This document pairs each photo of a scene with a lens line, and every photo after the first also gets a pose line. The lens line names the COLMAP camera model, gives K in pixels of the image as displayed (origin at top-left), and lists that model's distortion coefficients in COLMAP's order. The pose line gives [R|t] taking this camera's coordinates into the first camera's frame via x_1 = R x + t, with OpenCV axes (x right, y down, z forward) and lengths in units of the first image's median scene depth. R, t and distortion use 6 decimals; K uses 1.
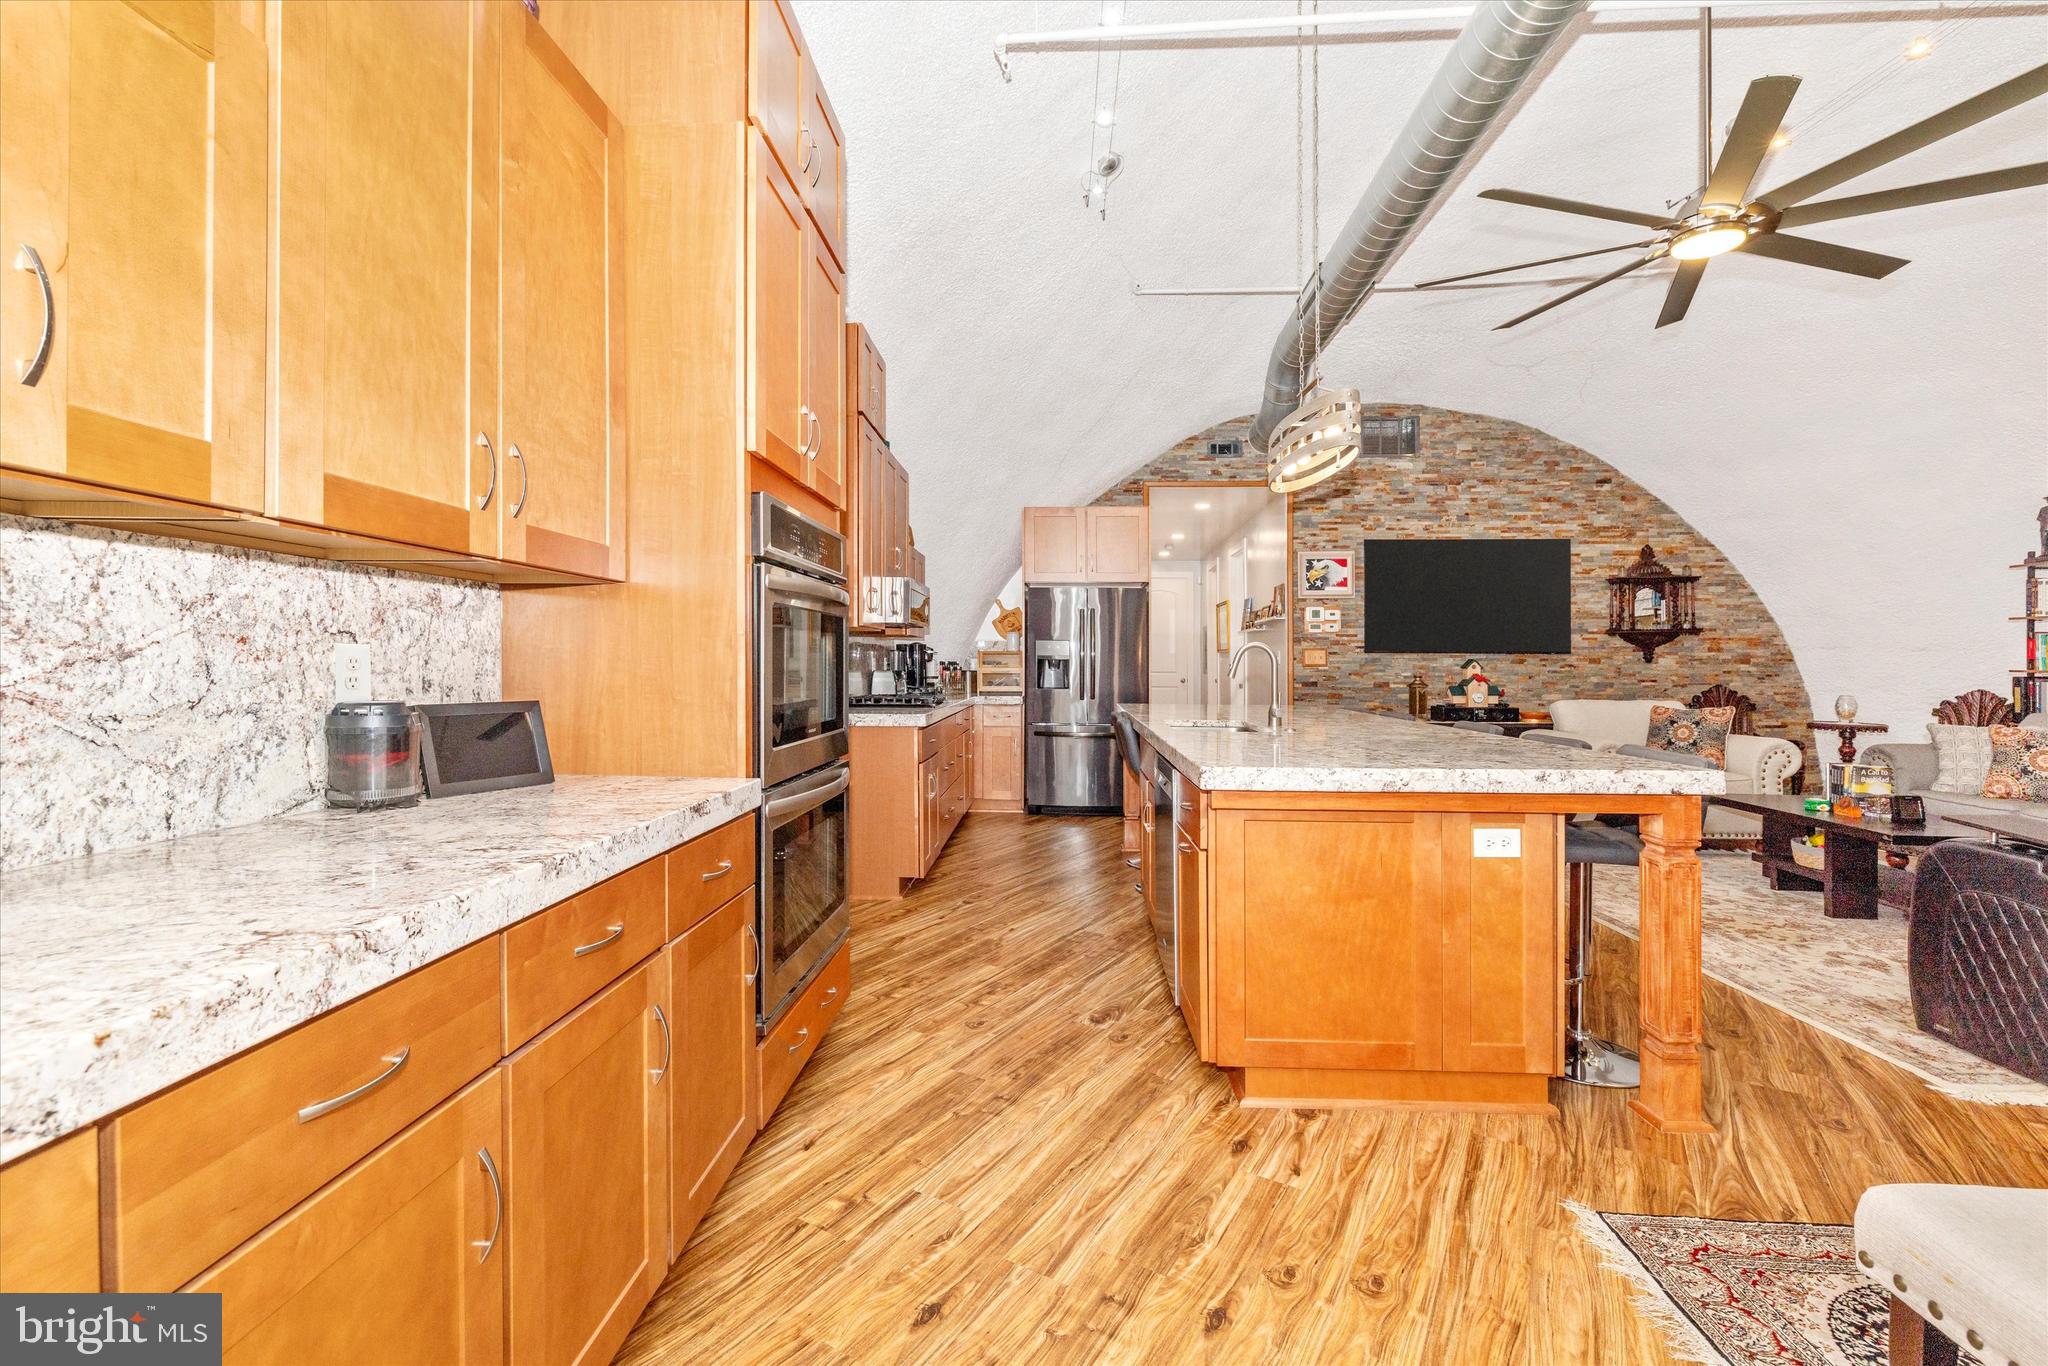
lens RADIAL K [[881.4, 0, 1020.7], [0, 881.4, 678.3], [0, 0, 1]] dist [-0.001274, -0.000629]
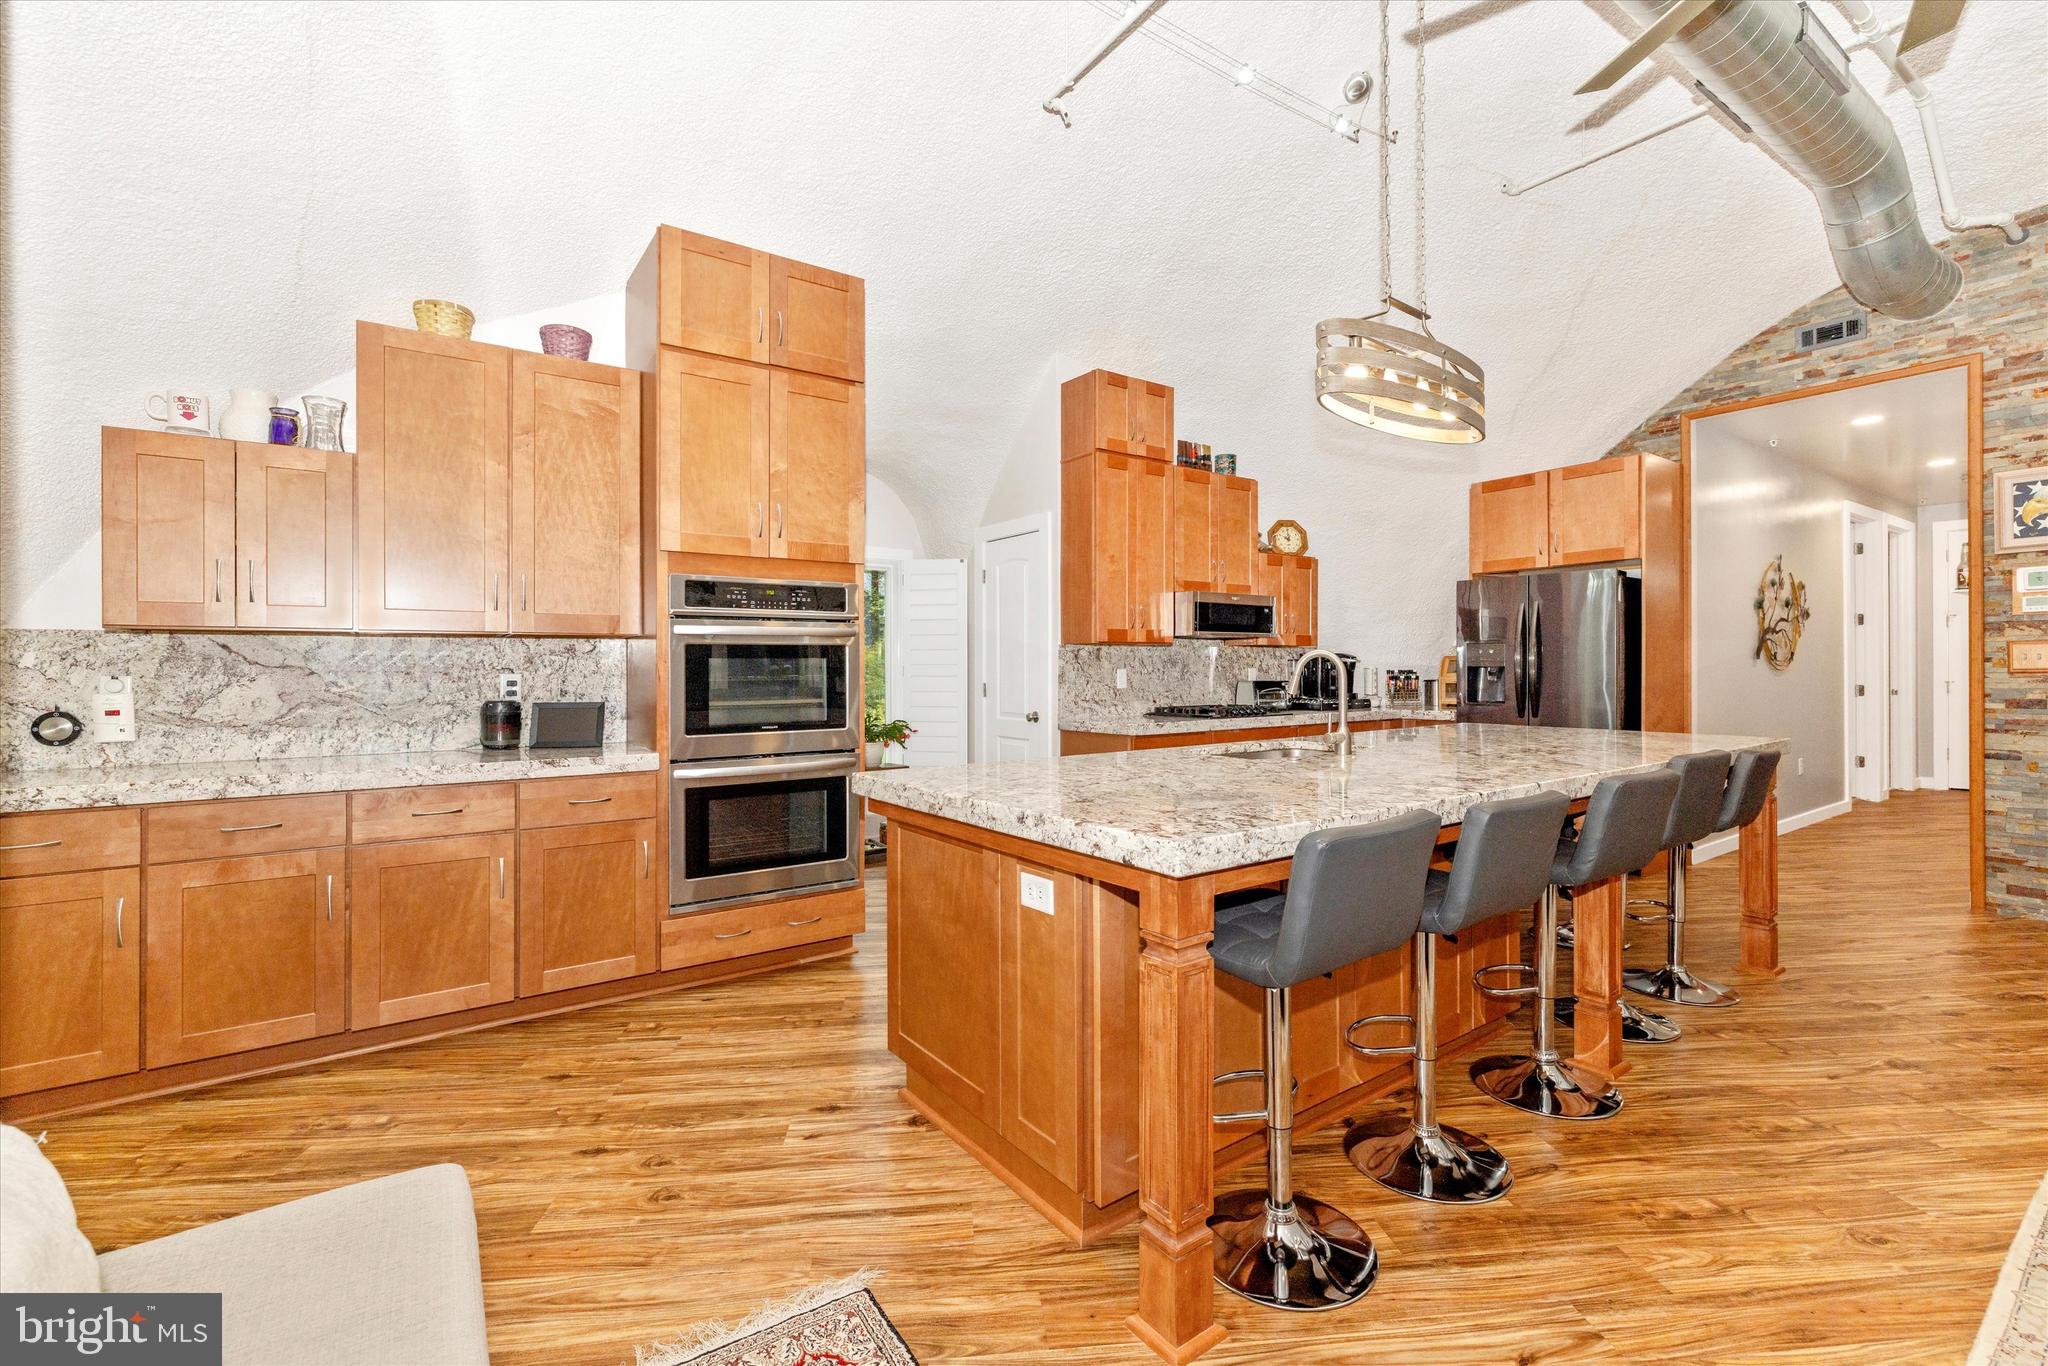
lens RADIAL K [[881.4, 0, 1020.7], [0, 881.4, 678.4], [0, 0, 1]] dist [-0.001274, -0.000629]
pose [[0.611542, -0.000096, -0.791212, 1.395483], [-0.003480, 0.999990, -0.002811, -0.021087], [0.791204, 0.004472, 0.611535, 0.537716]]
